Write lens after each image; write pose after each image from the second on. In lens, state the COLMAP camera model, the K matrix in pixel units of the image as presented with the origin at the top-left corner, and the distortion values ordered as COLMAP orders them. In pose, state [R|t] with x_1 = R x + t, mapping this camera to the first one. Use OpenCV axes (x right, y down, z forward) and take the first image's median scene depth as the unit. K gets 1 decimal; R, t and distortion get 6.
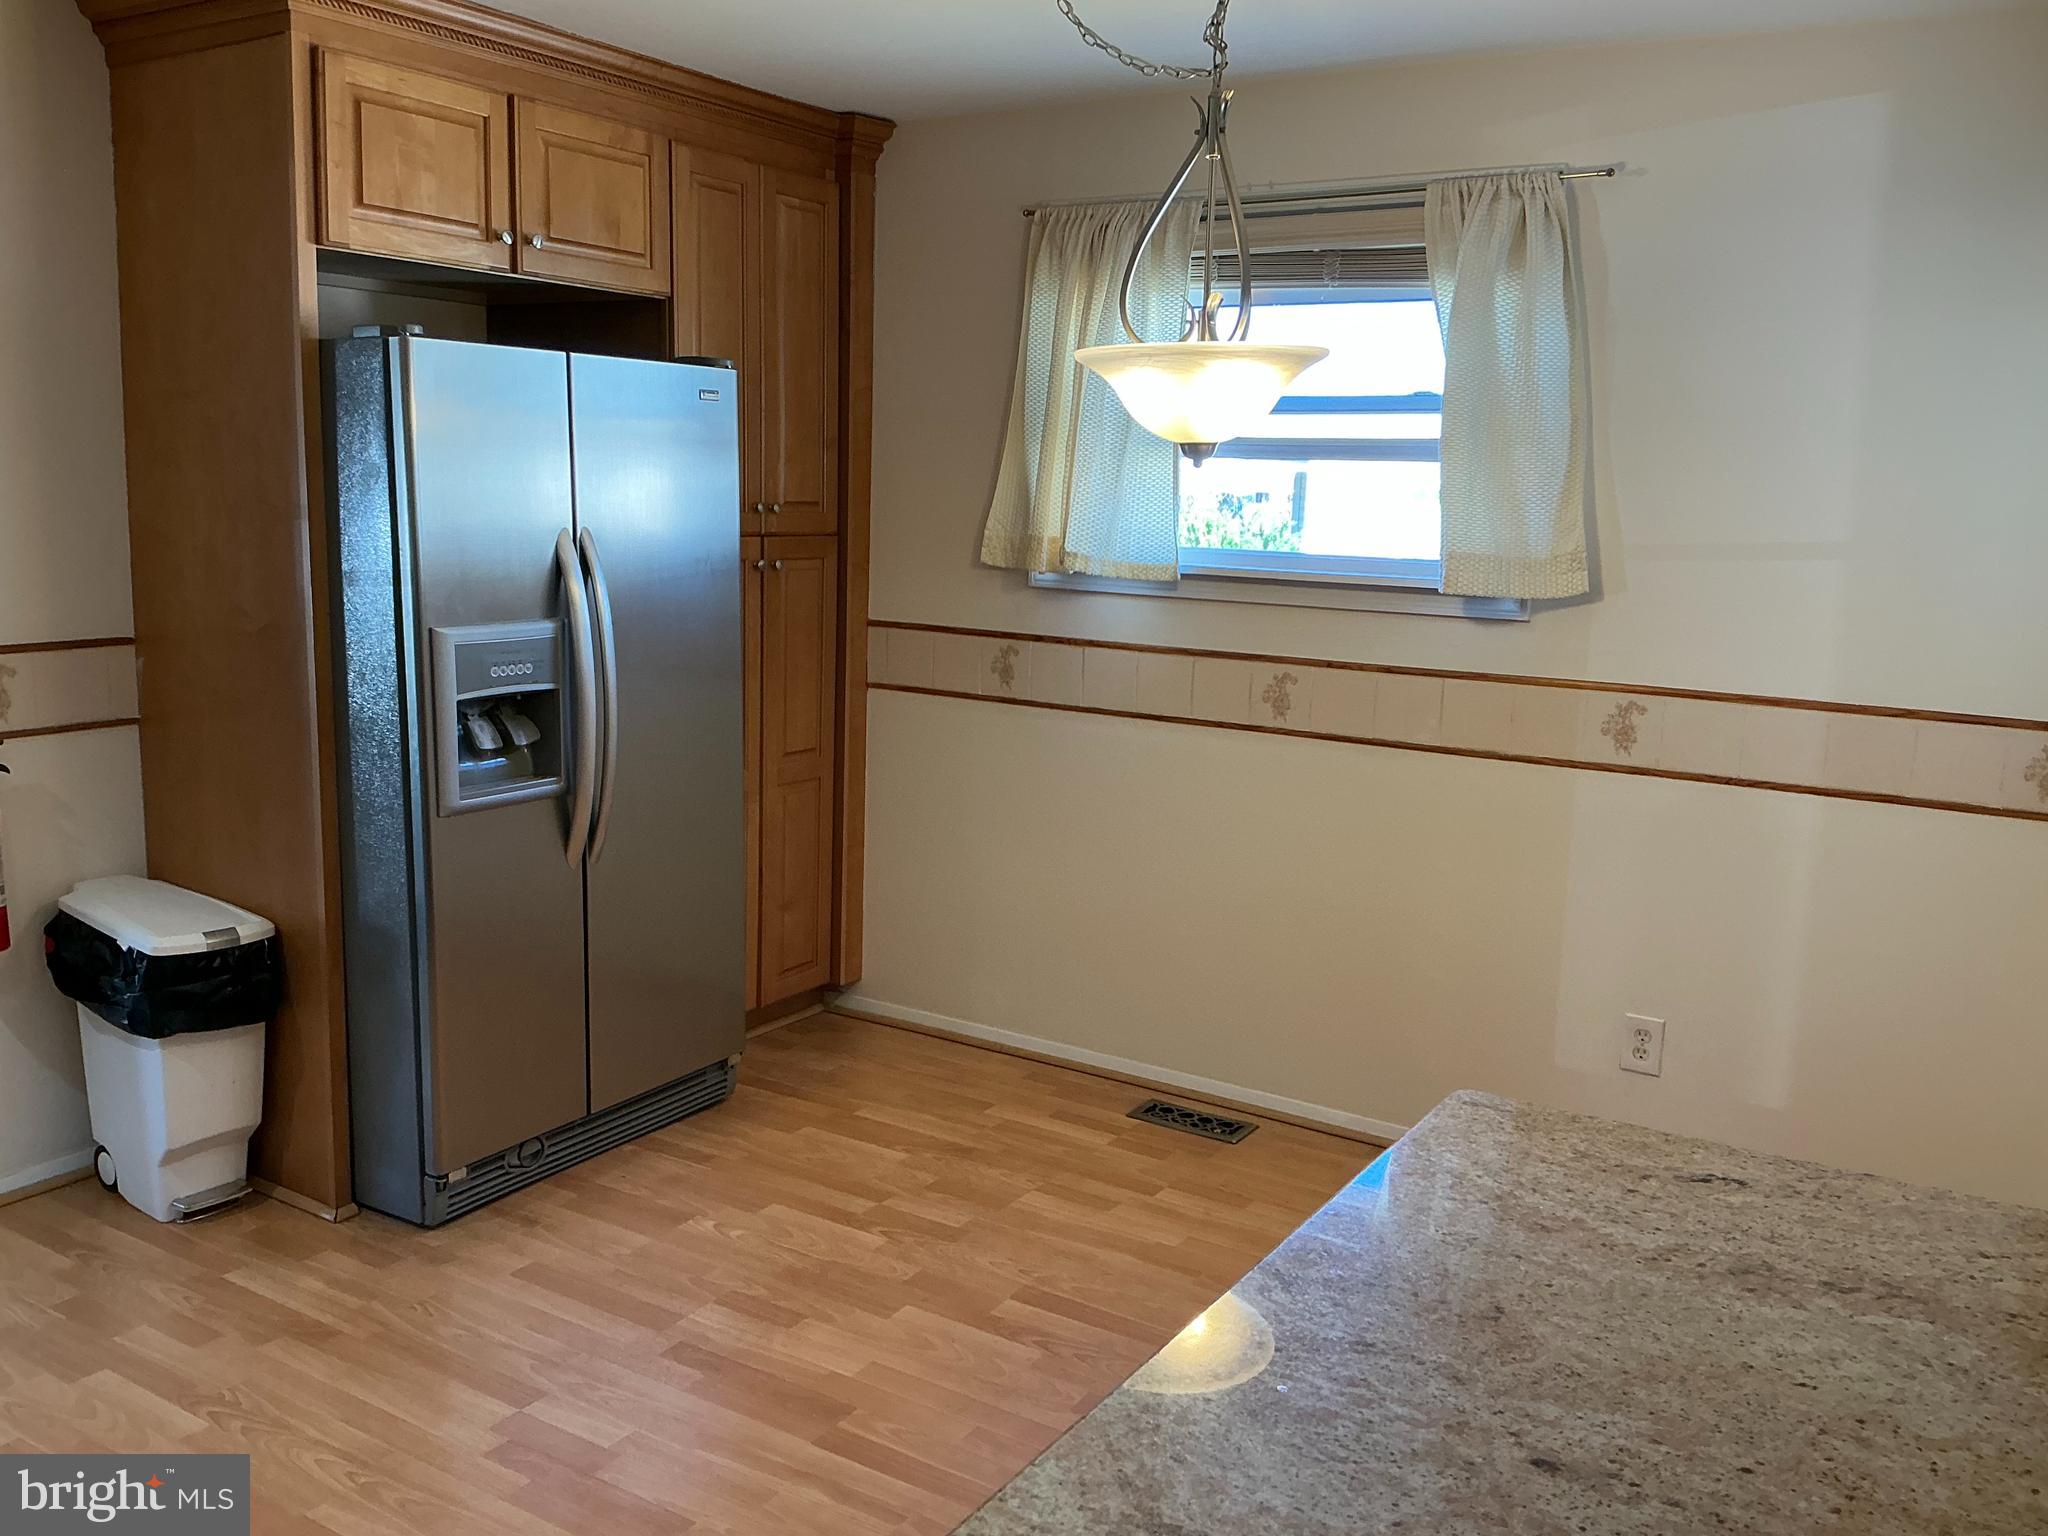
lens RADIAL K [[1696.4, 0, 1024.0], [0, 1696.4, 768.0], [0, 0, 1]] dist [0.127683, -0.268680]
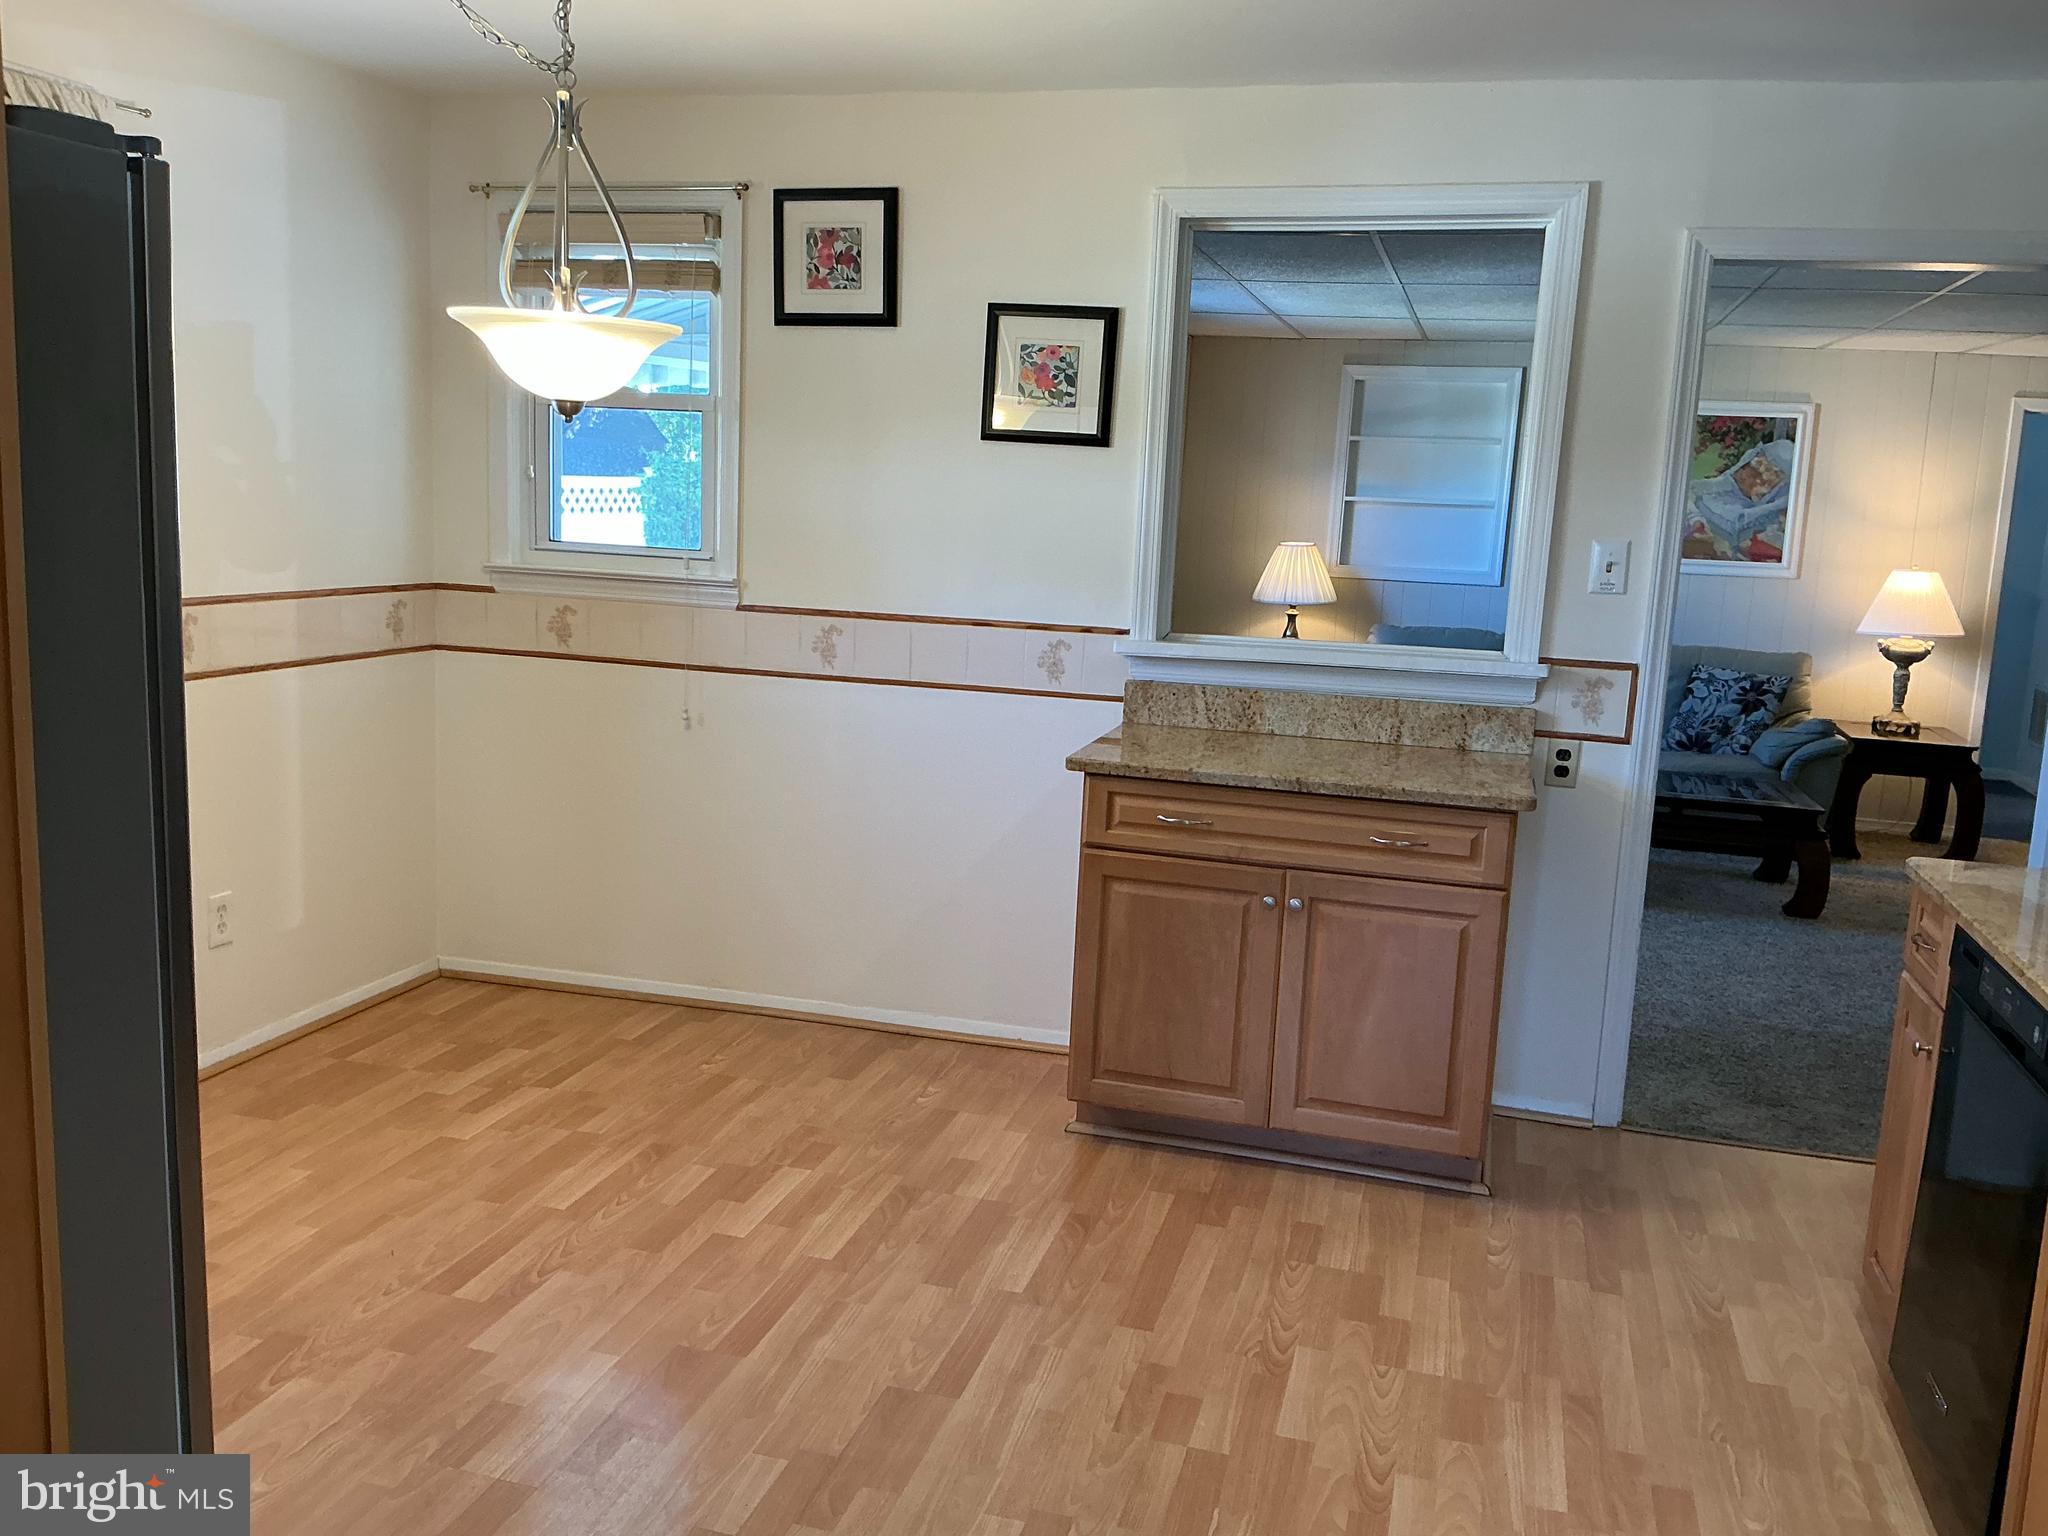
lens RADIAL K [[1696.4, 0, 1024.0], [0, 1696.4, 768.0], [0, 0, 1]] dist [0.127683, -0.268680]
pose [[-0.287034, -0.201344, 0.936521, -0.953224], [0.102590, 0.965577, 0.239034, -0.172233], [-0.952411, 0.164689, -0.256497, 0.908106]]
